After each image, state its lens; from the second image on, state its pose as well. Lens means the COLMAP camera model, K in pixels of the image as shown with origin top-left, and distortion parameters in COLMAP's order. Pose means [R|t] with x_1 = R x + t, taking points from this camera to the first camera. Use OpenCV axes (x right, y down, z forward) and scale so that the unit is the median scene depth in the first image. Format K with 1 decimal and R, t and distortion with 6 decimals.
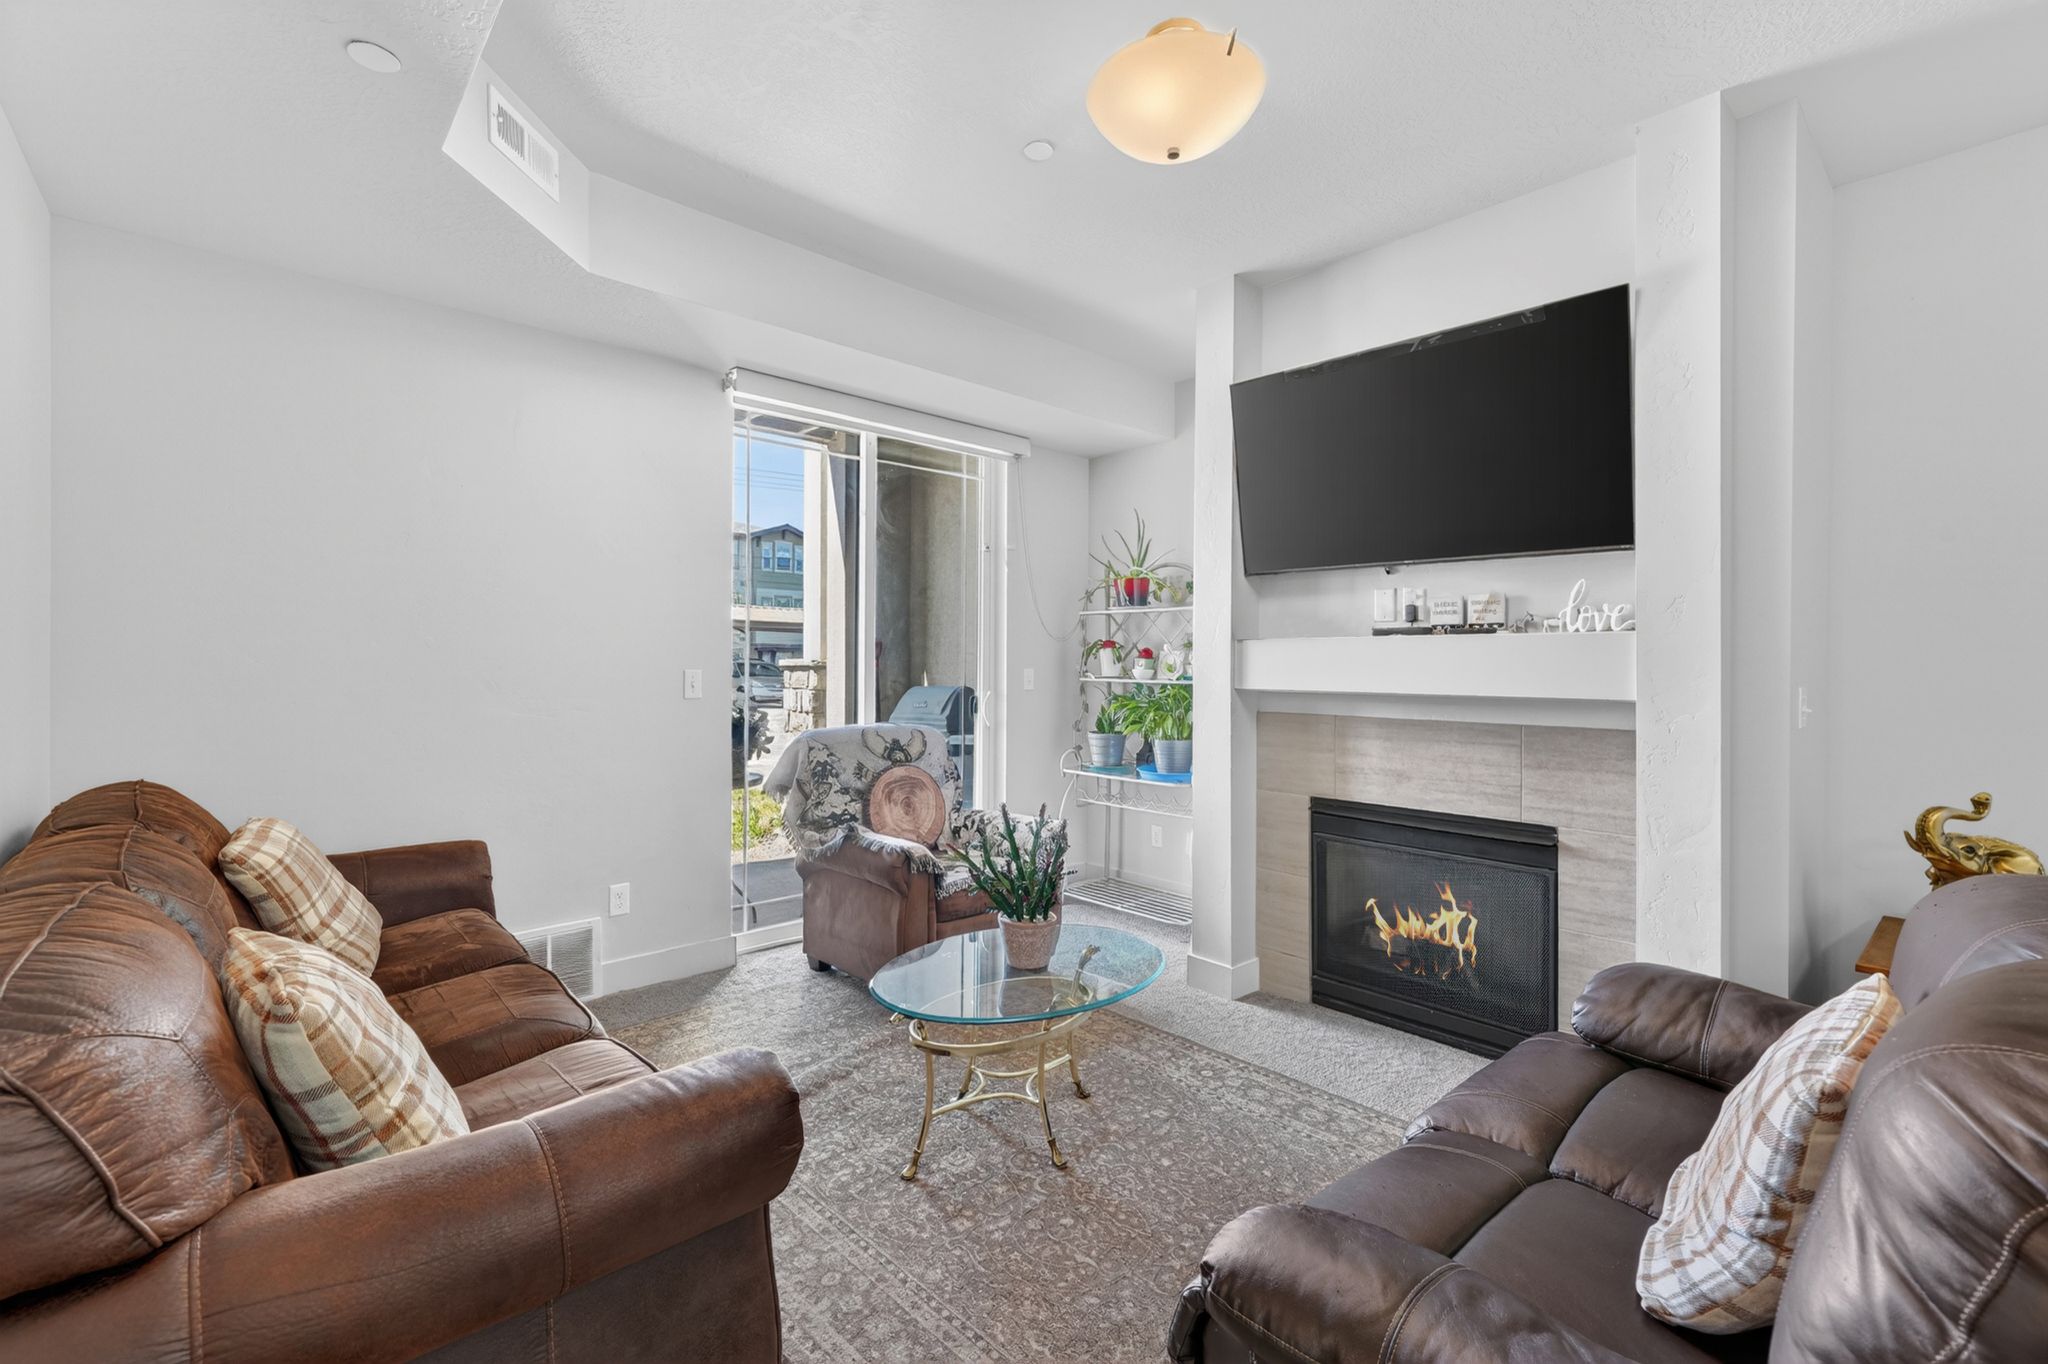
lens RADIAL K [[882.9, 0, 1013.8], [0, 882.9, 664.7], [0, 0, 1]] dist [0.001776, 0.000090]
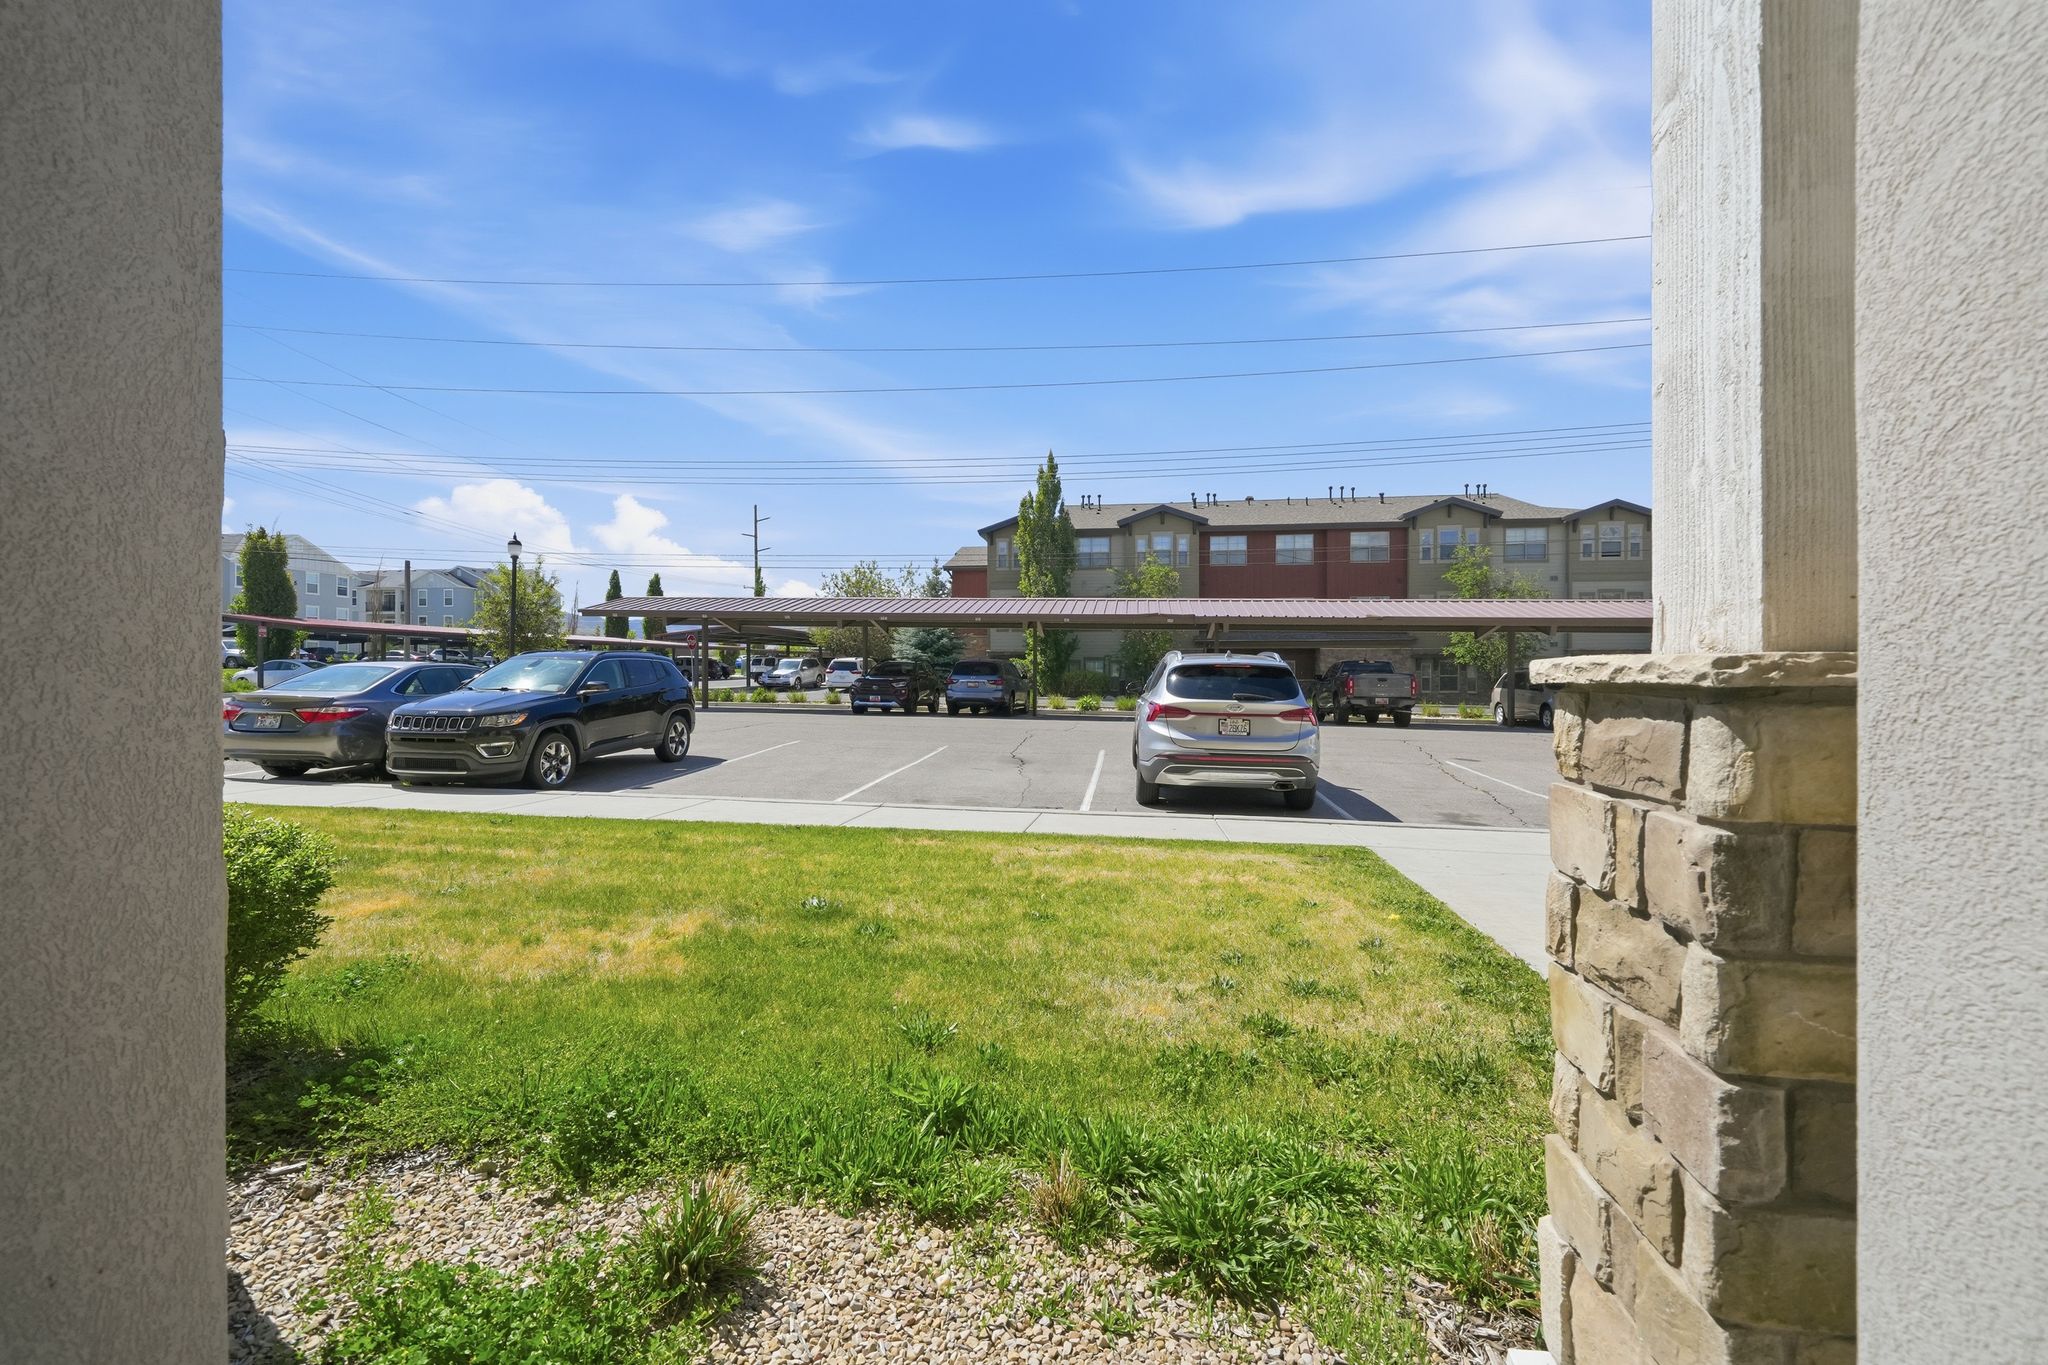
lens RADIAL K [[882.9, 0, 1013.8], [0, 882.9, 665.2], [0, 0, 1]] dist [0.001776, 0.000090]
pose [[0.659219, -0.002053, -0.751948, -0.178697], [-0.006648, 0.999941, -0.008558, -0.001609], [0.751921, 0.010640, 0.659167, 0.738991]]
